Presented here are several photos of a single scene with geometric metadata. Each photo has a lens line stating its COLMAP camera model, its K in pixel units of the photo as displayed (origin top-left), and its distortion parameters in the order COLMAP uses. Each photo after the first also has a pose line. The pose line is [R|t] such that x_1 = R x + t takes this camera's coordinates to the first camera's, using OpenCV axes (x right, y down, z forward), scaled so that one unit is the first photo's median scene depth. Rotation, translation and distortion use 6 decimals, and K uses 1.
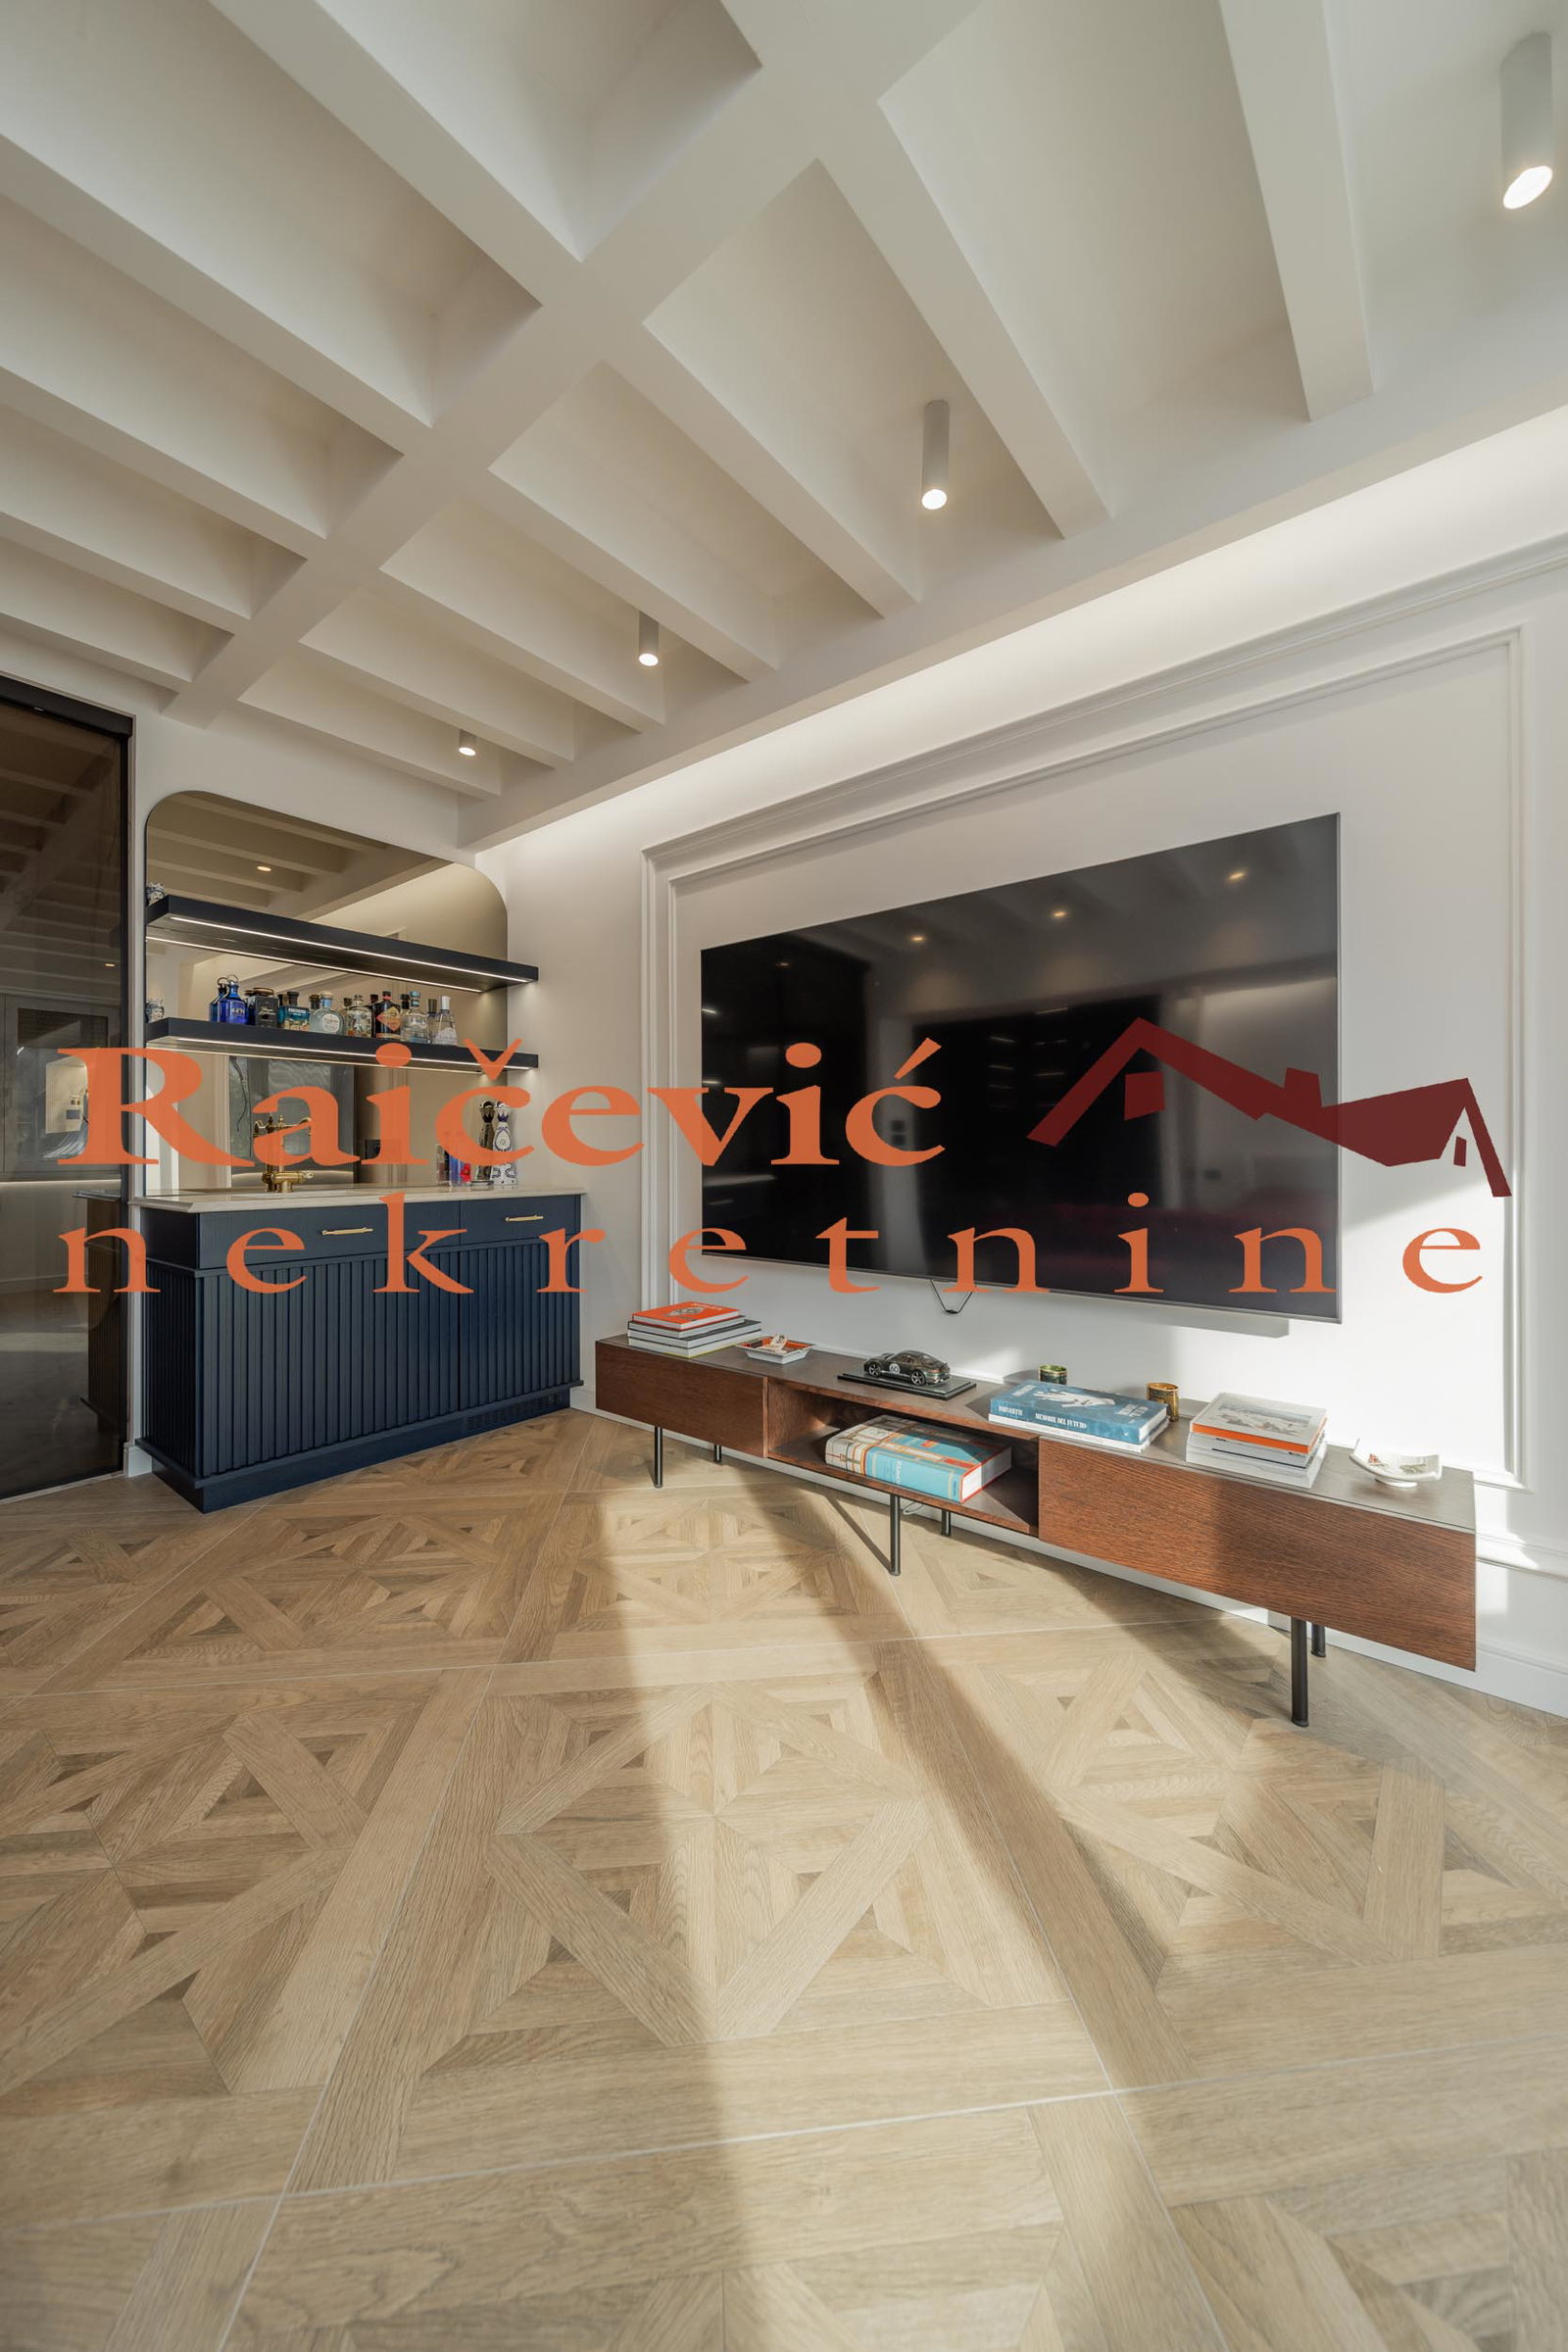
lens RADIAL K [[833.2, 0, 801.6], [0, 833.2, 1154.7], [0, 0, 1]] dist [0.001046, 0.000220]
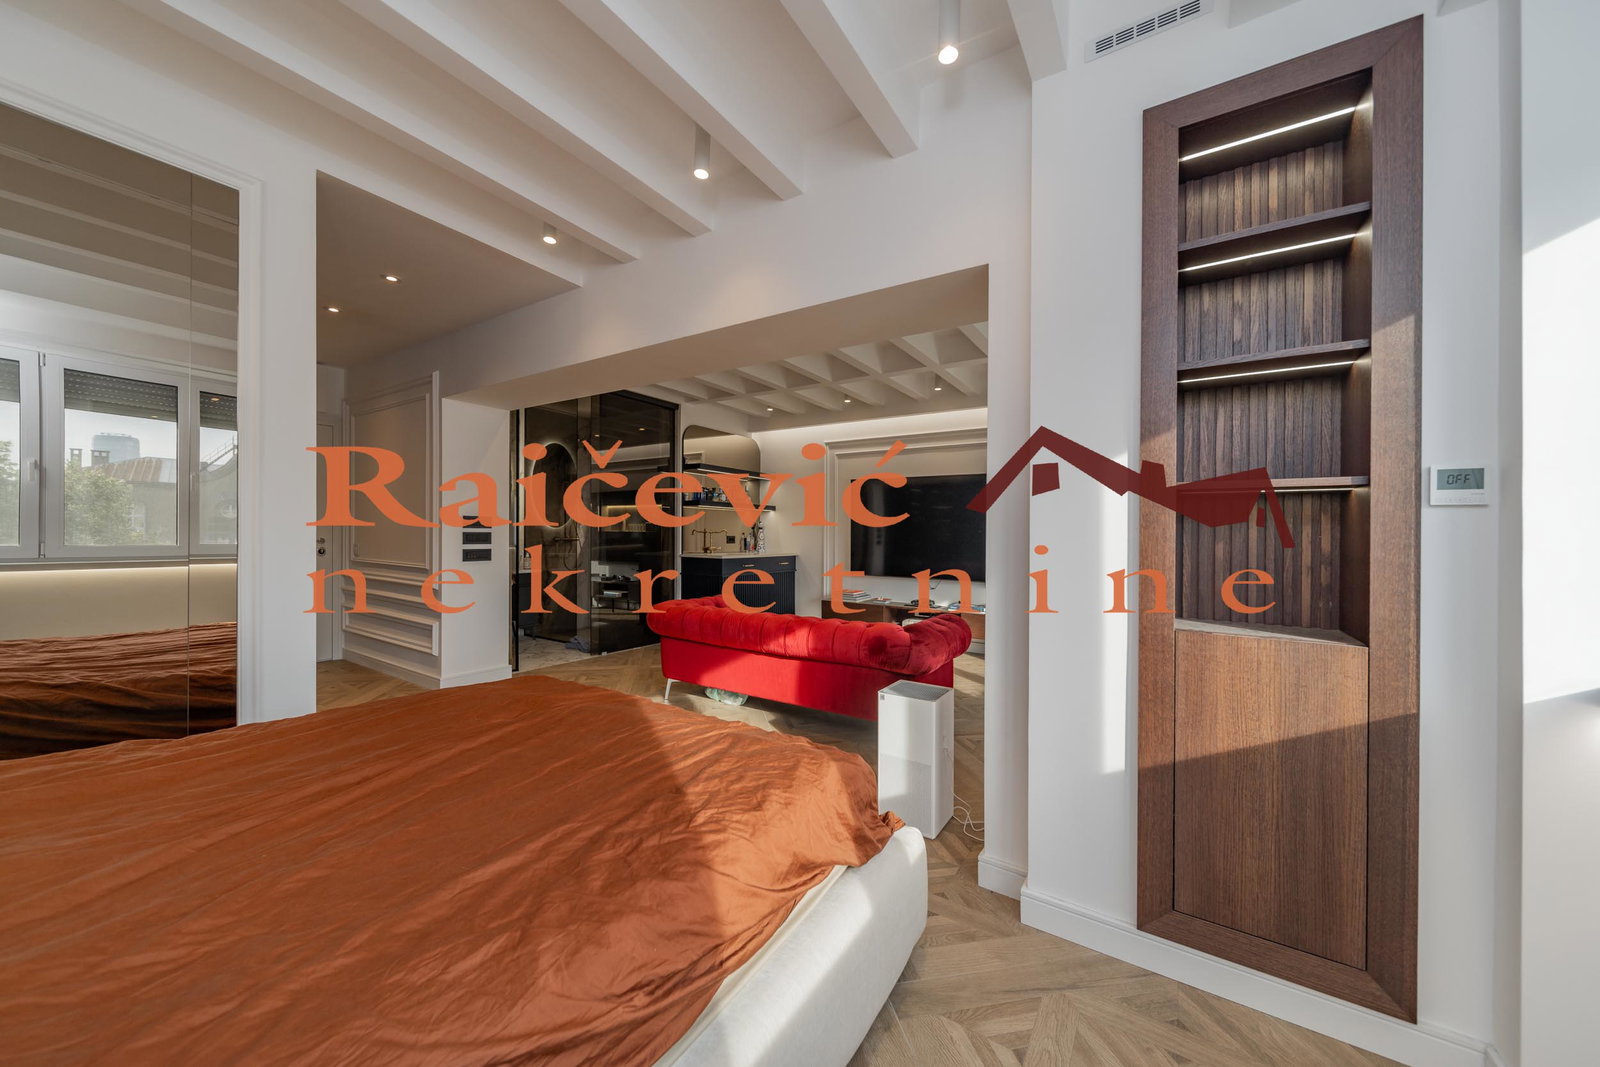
lens RADIAL K [[564.9, 0, 792.7], [0, 564.9, 538.6], [0, 0, 1]] dist [0.000159, -0.000337]
pose [[0.996470, 0.022109, 0.080982, -0.688784], [-0.022934, 0.999694, 0.009271, -0.050576], [-0.080752, -0.011096, 0.996672, -1.579786]]
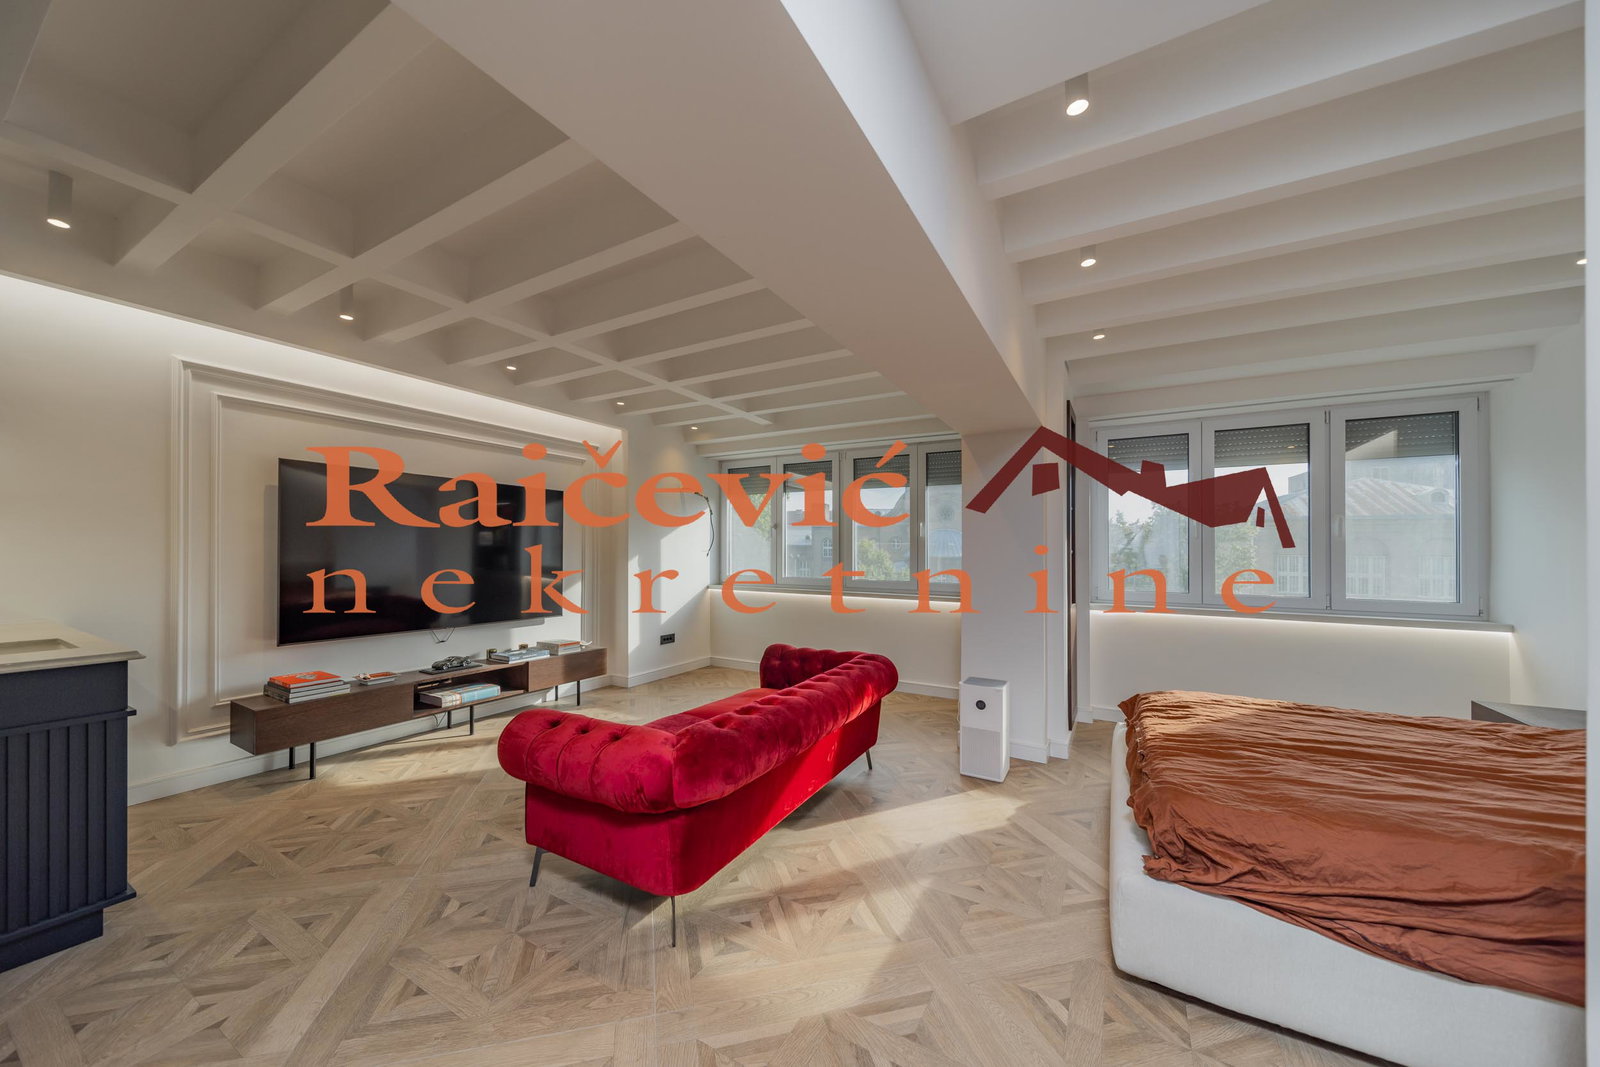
lens RADIAL K [[564.9, 0, 792.7], [0, 564.9, 538.6], [0, 0, 1]] dist [0.000159, -0.000337]
pose [[-0.140271, 0.020912, 0.989892, -1.790422], [-0.006575, 0.999735, -0.022051, -0.097514], [-0.990091, -0.009601, -0.140096, 0.220148]]
